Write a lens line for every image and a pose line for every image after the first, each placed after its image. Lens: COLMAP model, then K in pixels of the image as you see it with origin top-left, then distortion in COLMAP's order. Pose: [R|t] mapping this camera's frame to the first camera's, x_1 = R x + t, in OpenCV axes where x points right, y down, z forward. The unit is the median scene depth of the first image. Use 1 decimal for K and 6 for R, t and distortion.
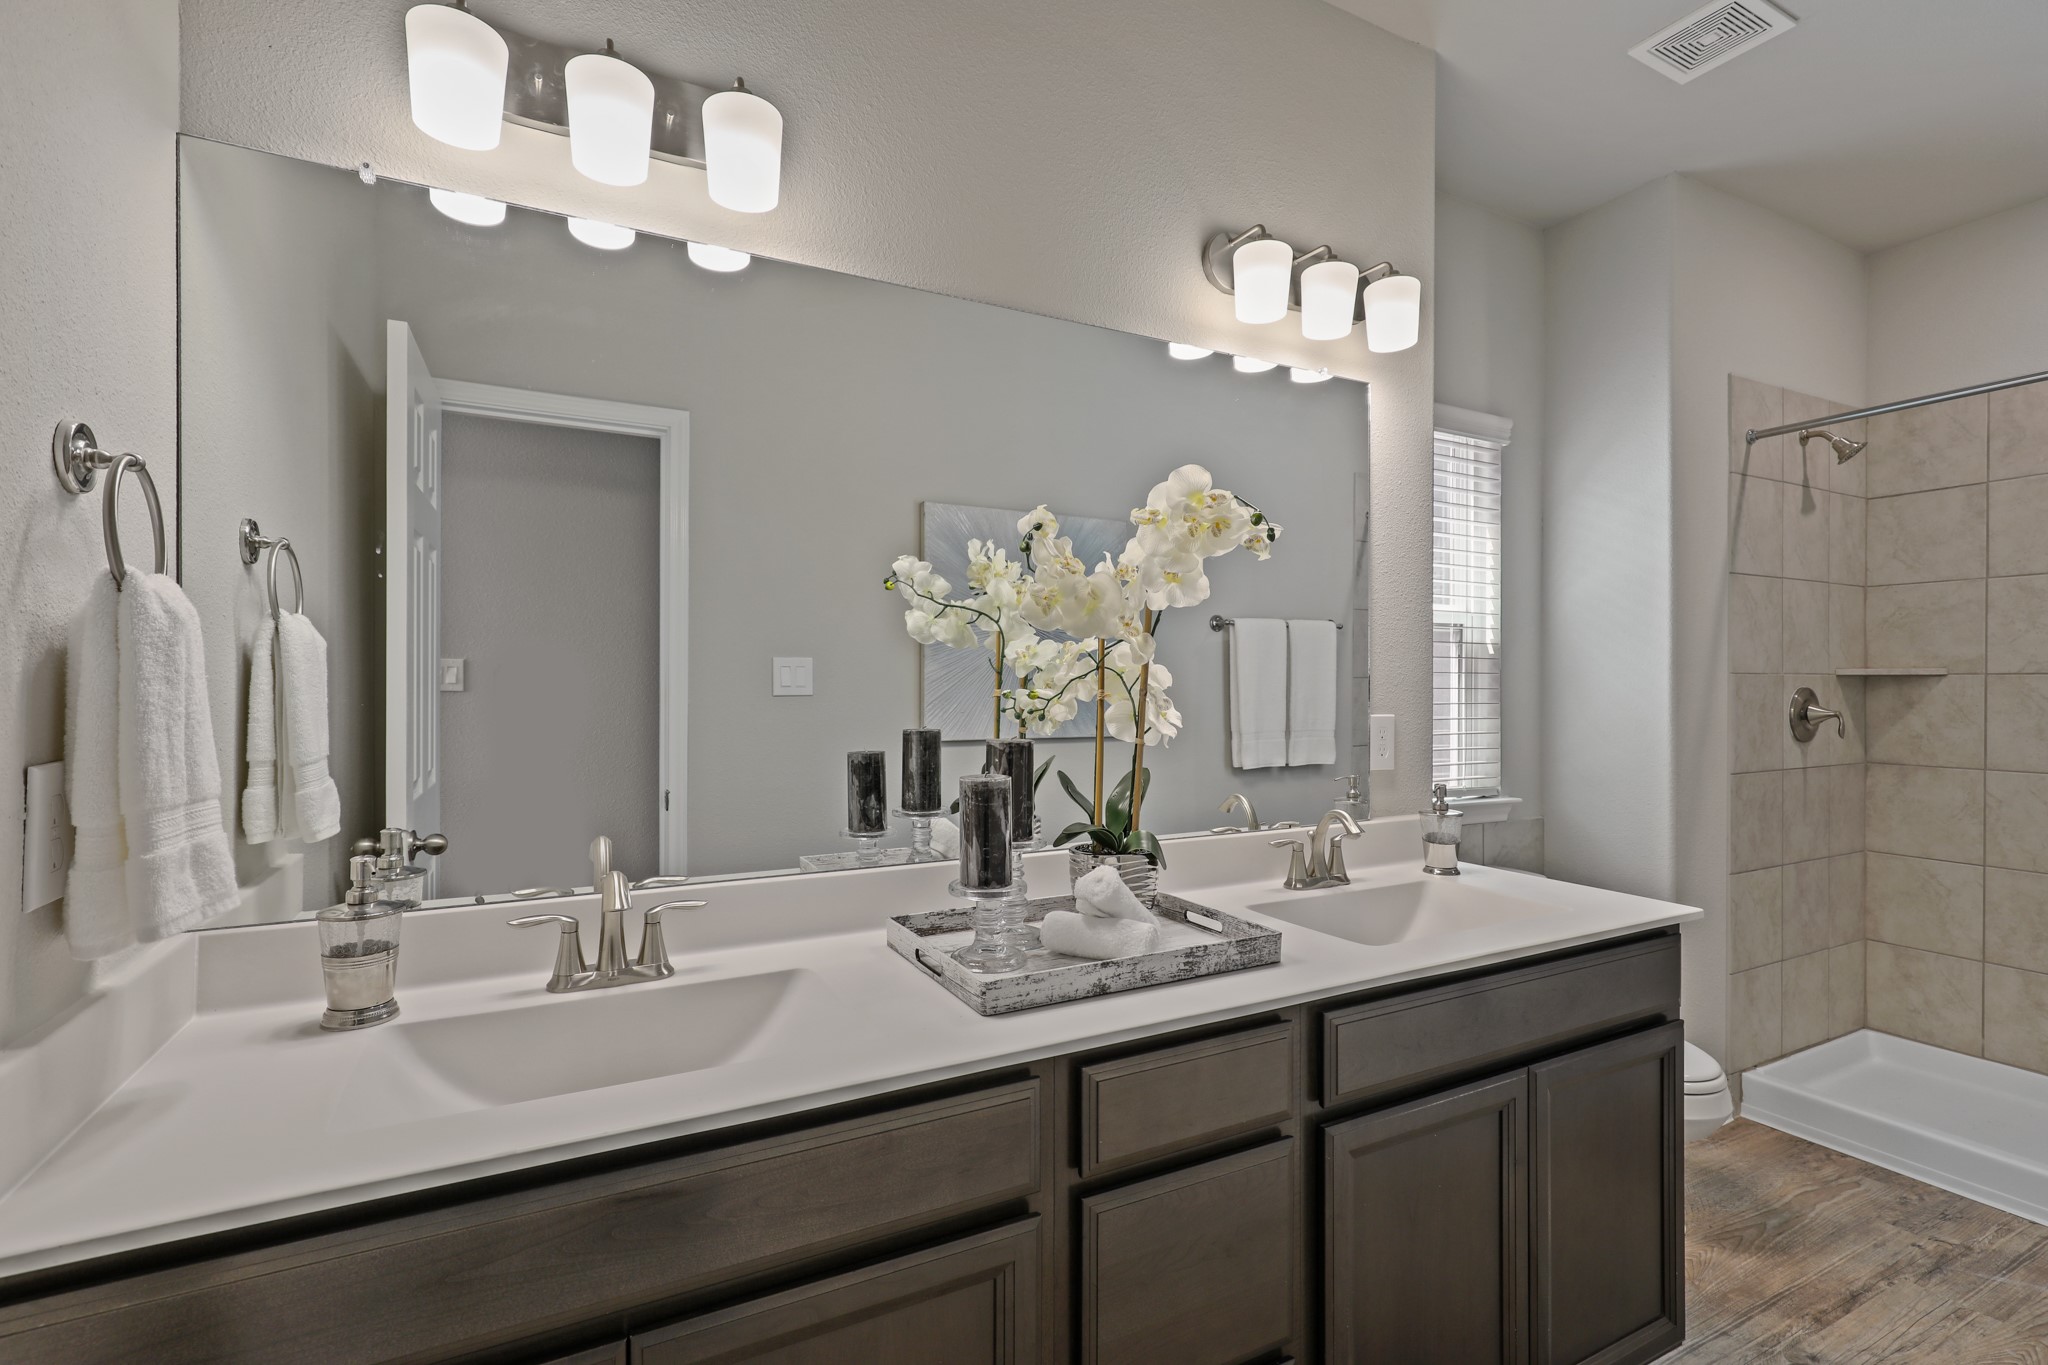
lens RADIAL K [[948.7, 0, 1010.2], [0, 948.7, 684.2], [0, 0, 1]] dist [-0.001756, -0.000298]
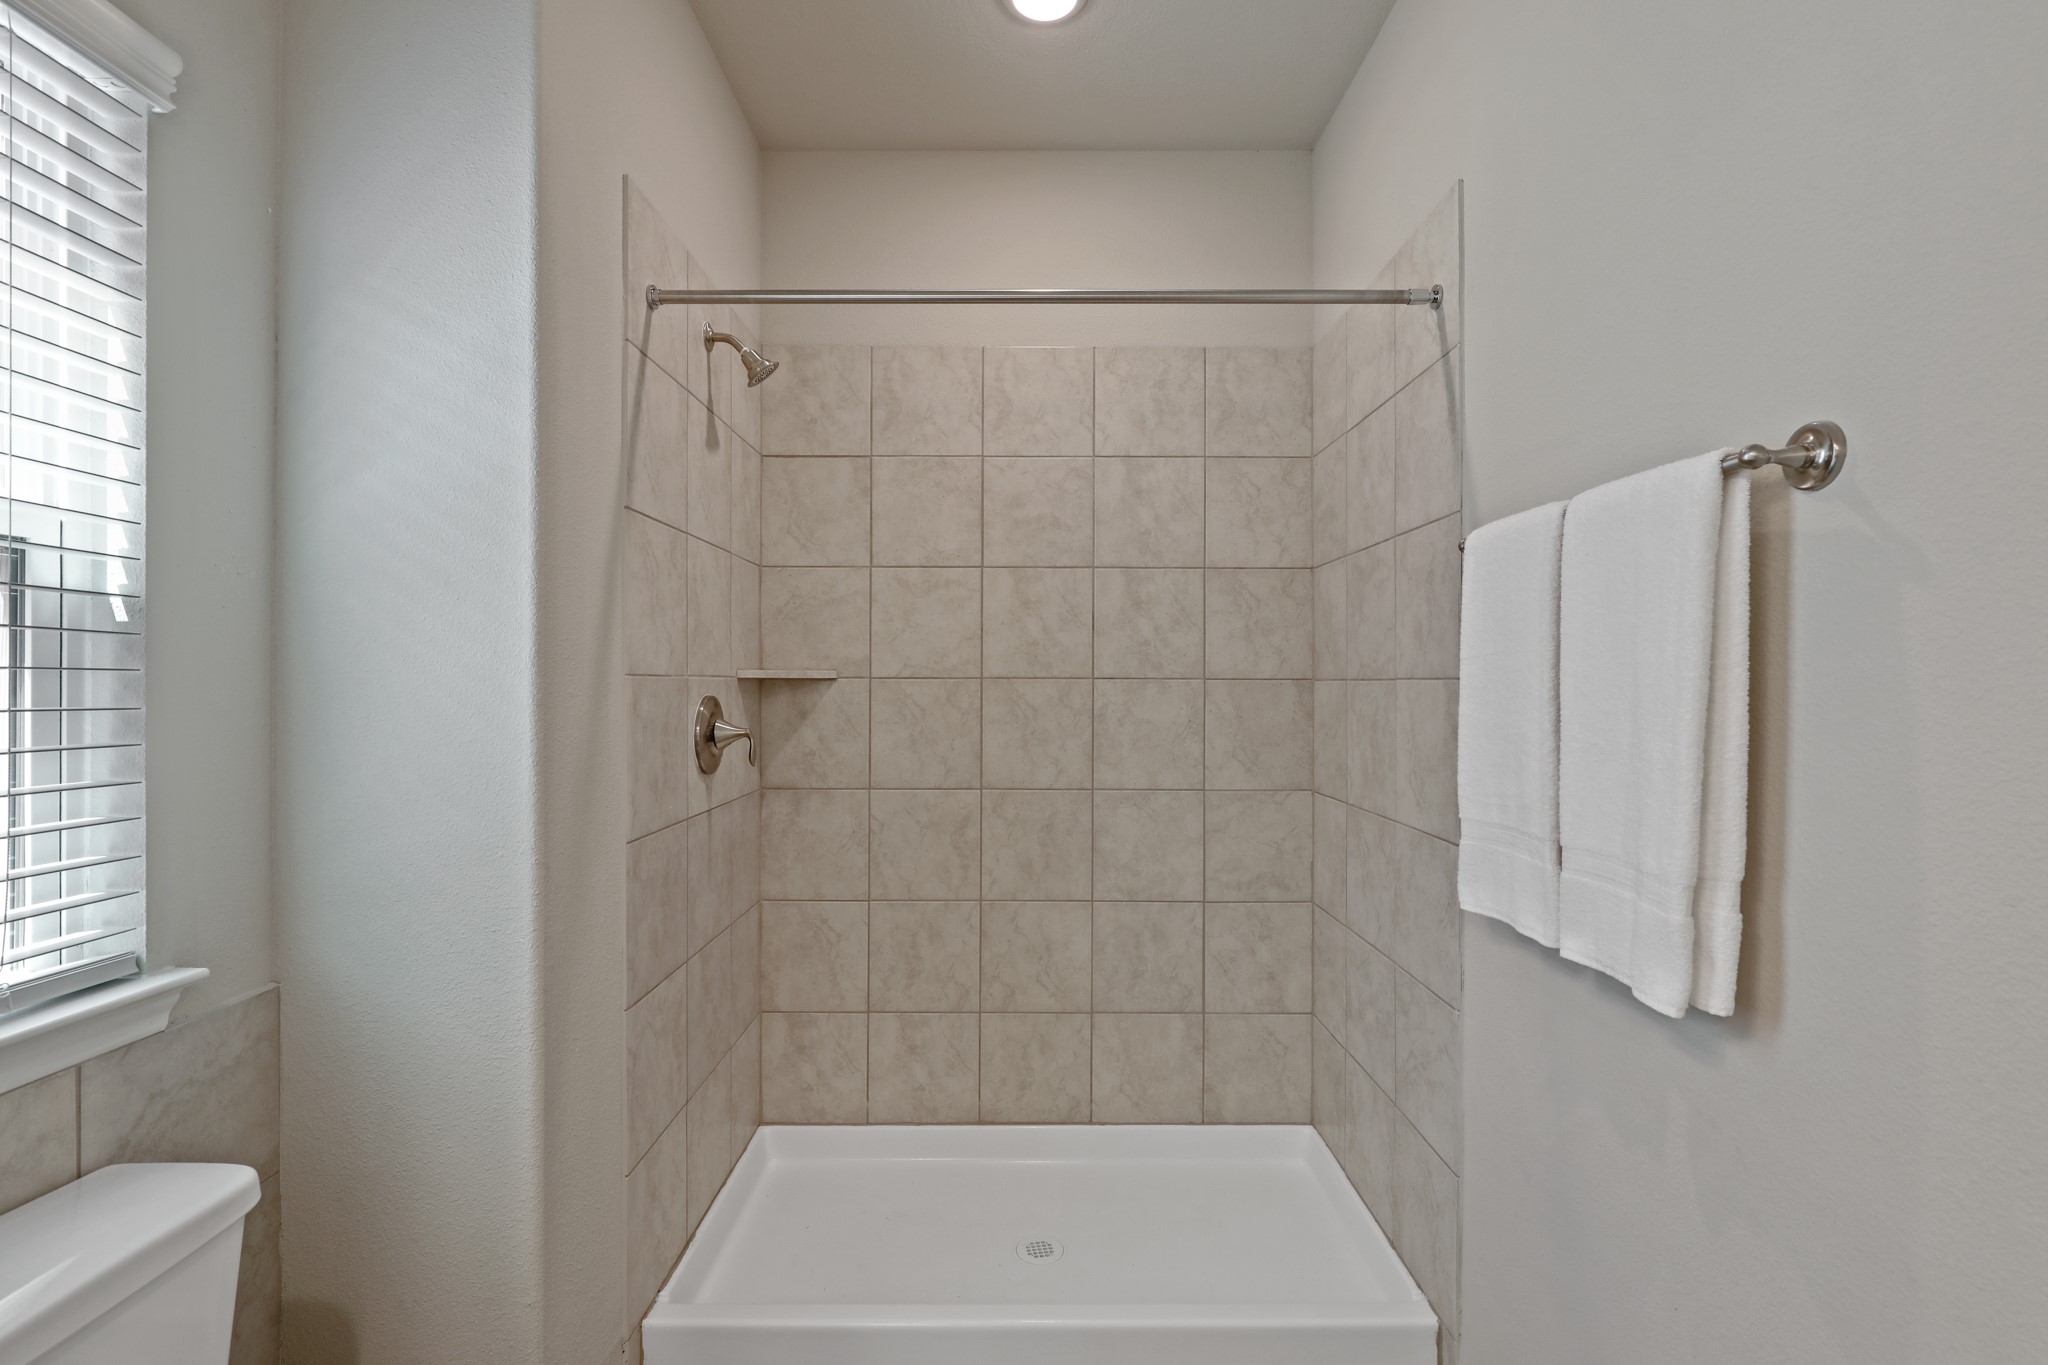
lens RADIAL K [[948.7, 0, 1006.7], [0, 948.7, 687.0], [0, 0, 1]] dist [-0.001756, -0.000298]
pose [[0.479342, -0.002934, 0.877623, 0.332436], [-0.003338, 0.999981, 0.005166, -0.007359], [-0.877622, -0.005406, 0.479323, 0.477343]]
